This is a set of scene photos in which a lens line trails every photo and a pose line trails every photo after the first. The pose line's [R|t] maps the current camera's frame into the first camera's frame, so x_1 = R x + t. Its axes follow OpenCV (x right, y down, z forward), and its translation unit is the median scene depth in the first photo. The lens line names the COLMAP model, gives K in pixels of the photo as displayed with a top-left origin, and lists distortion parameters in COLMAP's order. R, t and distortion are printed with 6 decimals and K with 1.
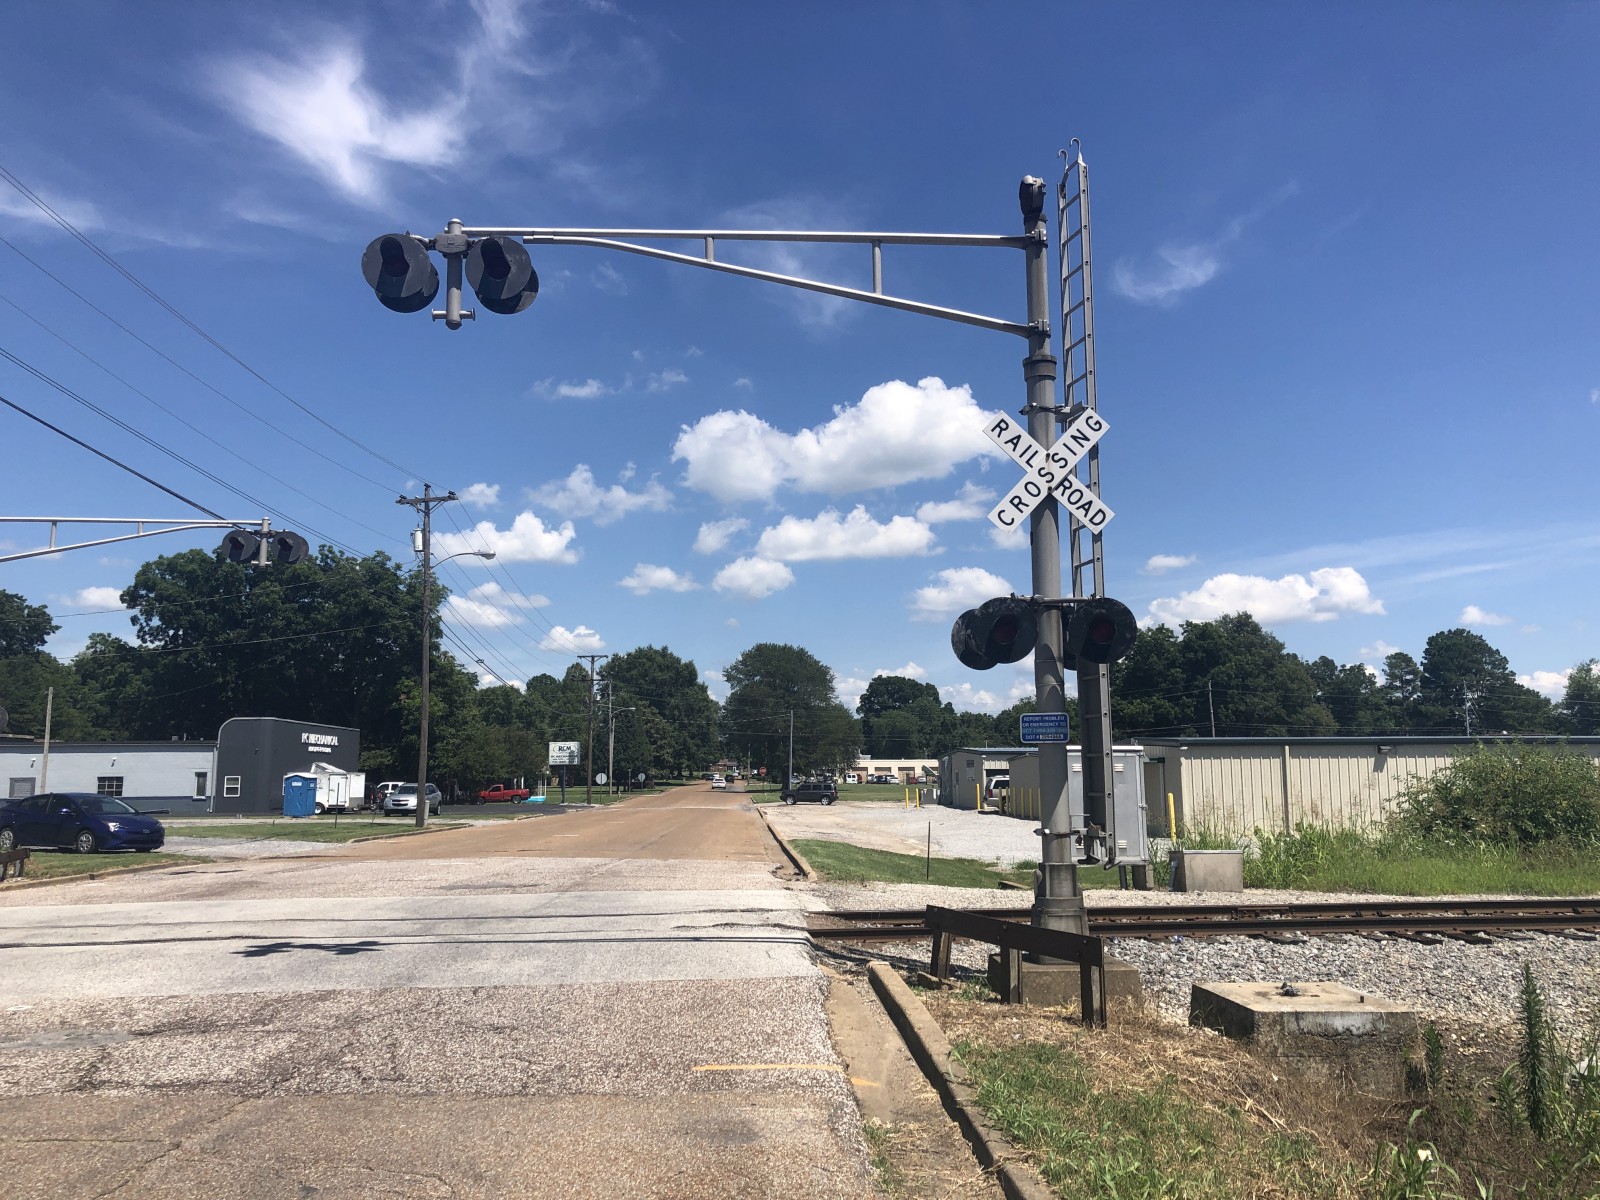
lens RADIAL K [[1311.4, 0, 813.3], [0, 1311.4, 586.0], [0, 0, 1]] dist [0.037504, -0.036738]
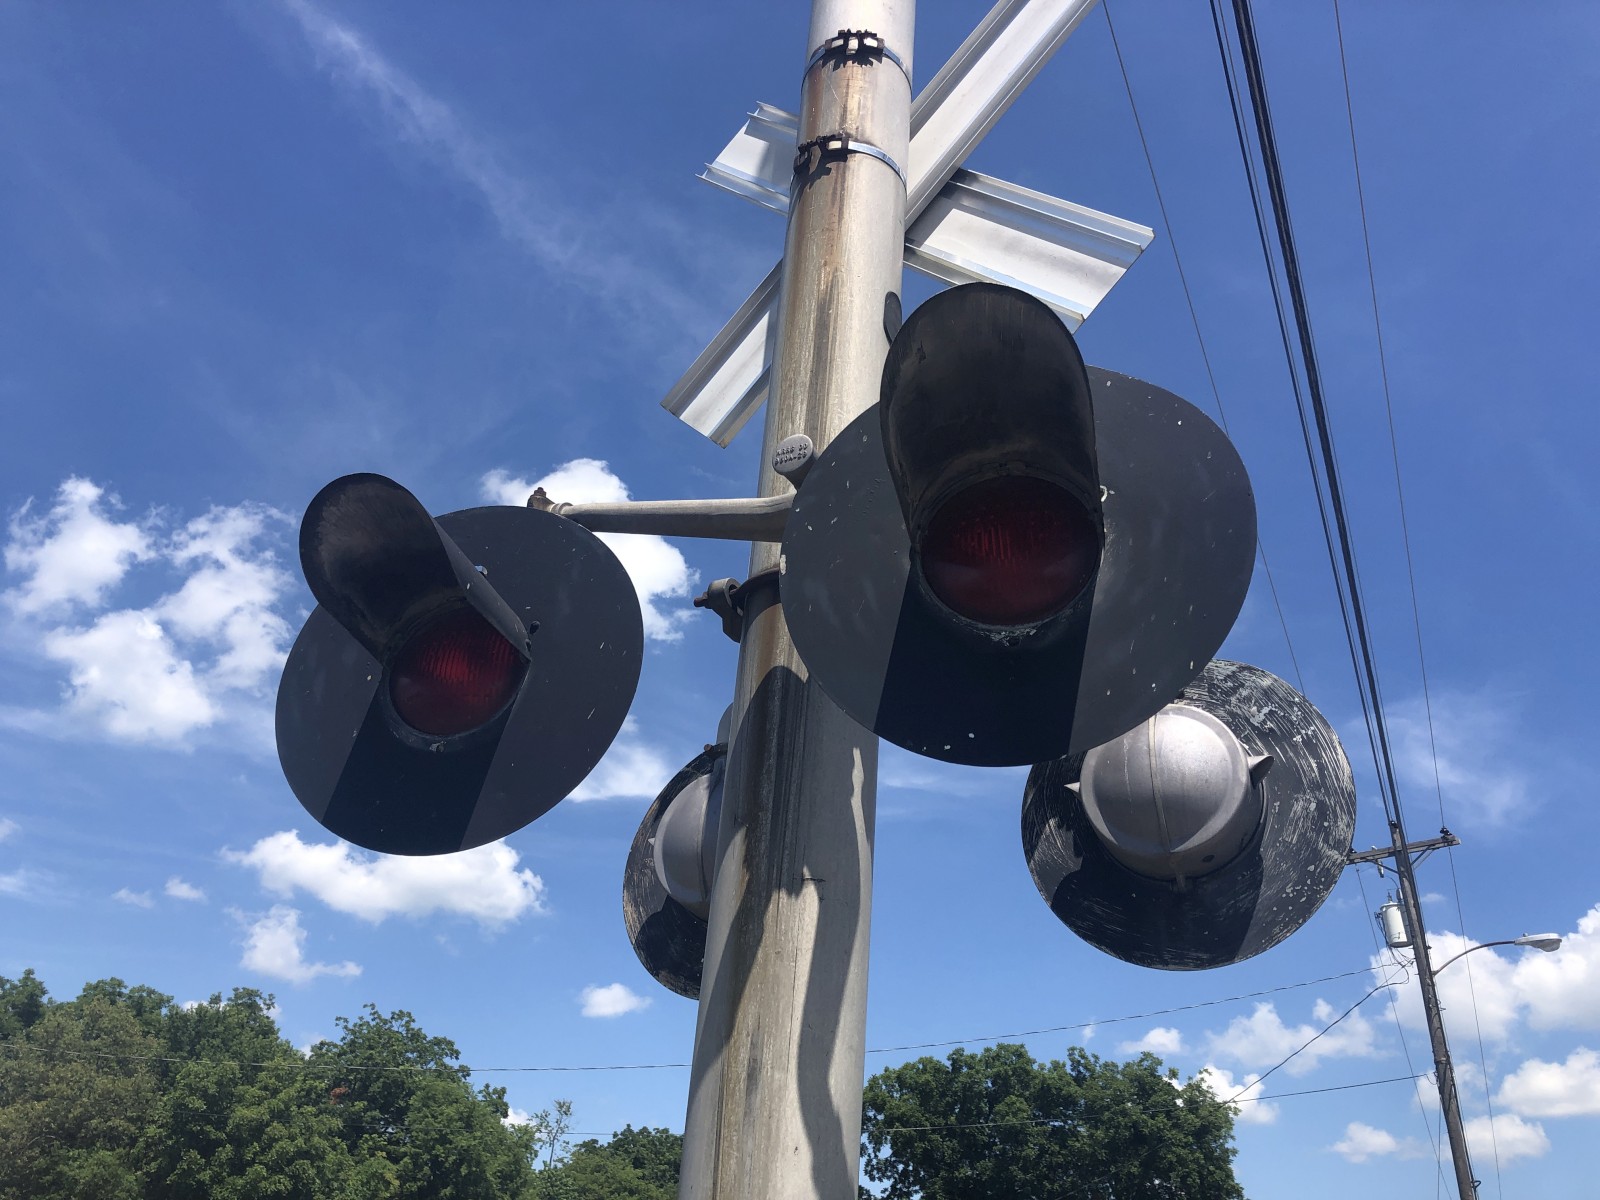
lens RADIAL K [[1311.4, 0, 798.2], [0, 1311.4, 595.1], [0, 0, 1]] dist [0.037504, -0.036738]
pose [[0.882054, -0.182681, -0.434292, -0.084705], [-0.001211, 0.920889, -0.389823, 0.019184], [0.471148, 0.344371, 0.812052, 0.125505]]
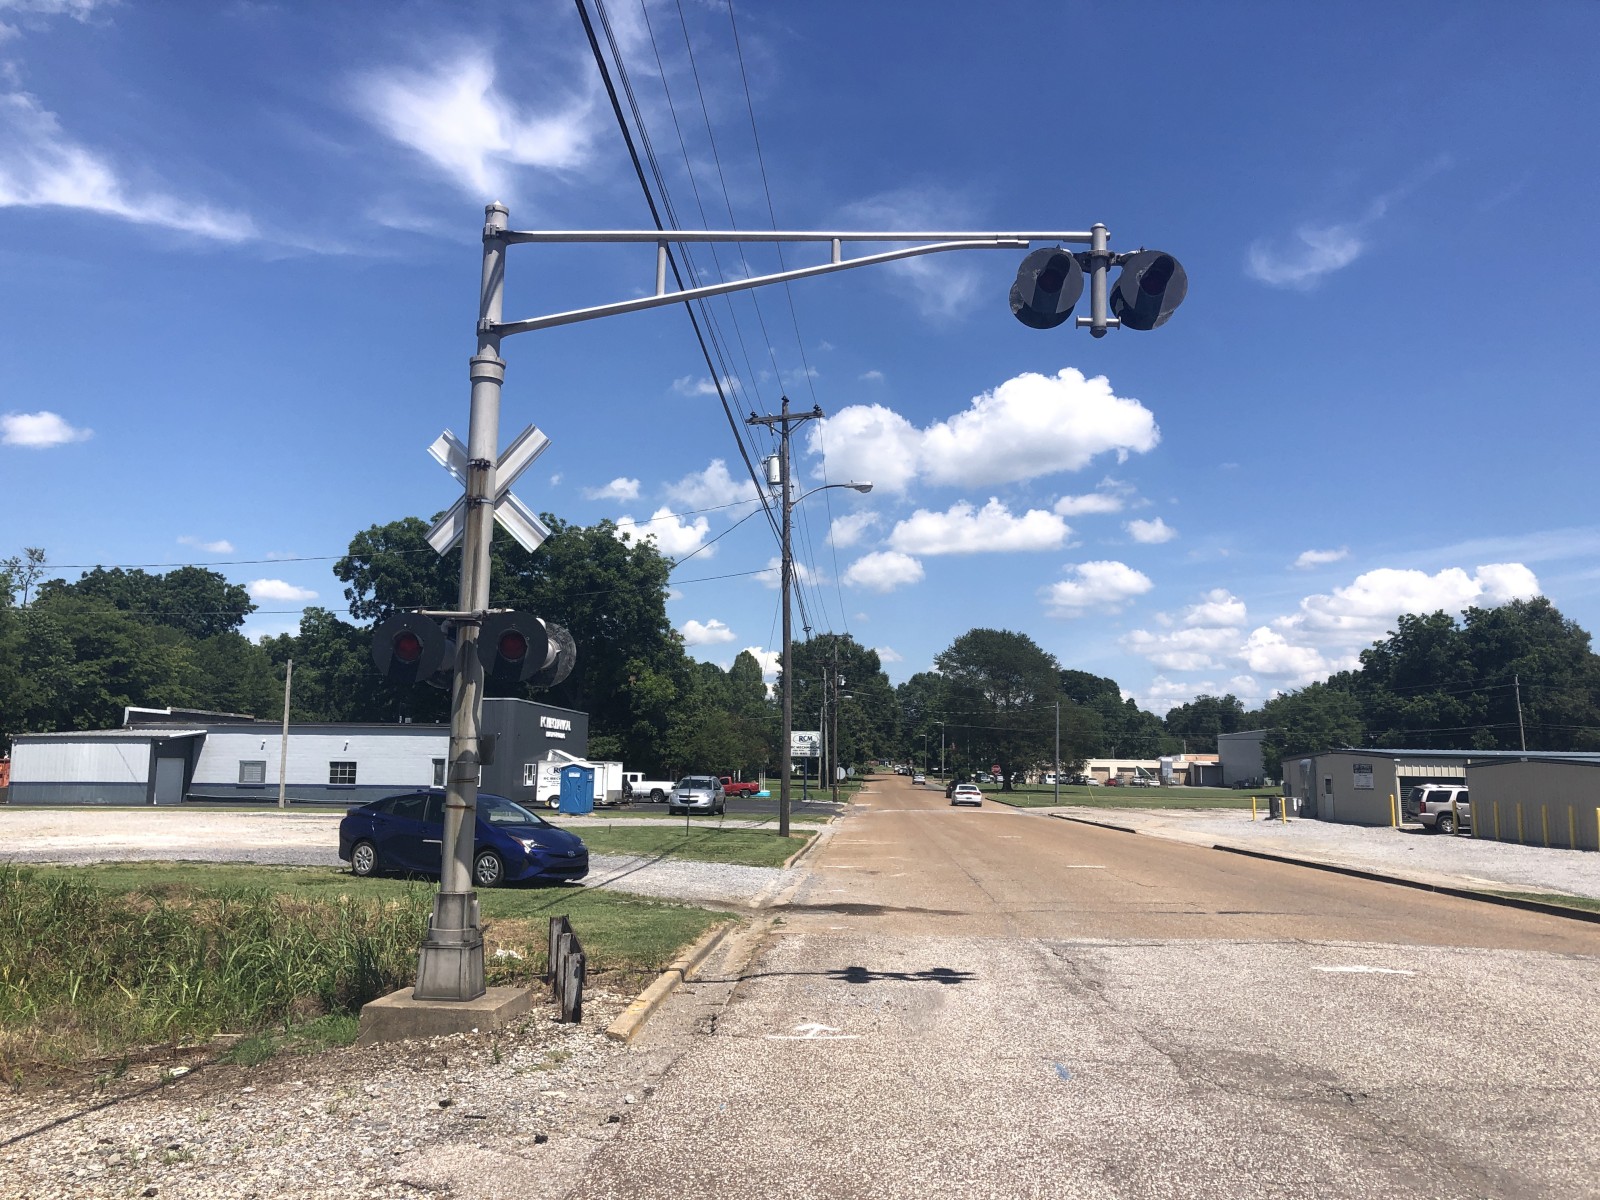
lens RADIAL K [[1311.4, 0, 780.1], [0, 1311.4, 607.3], [0, 0, 1]] dist [0.037504, -0.036738]
pose [[0.993131, 0.005020, -0.116899, -0.070138], [-0.002725, 0.999801, 0.019784, 0.010956], [0.116975, -0.019330, 0.992947, 0.076424]]
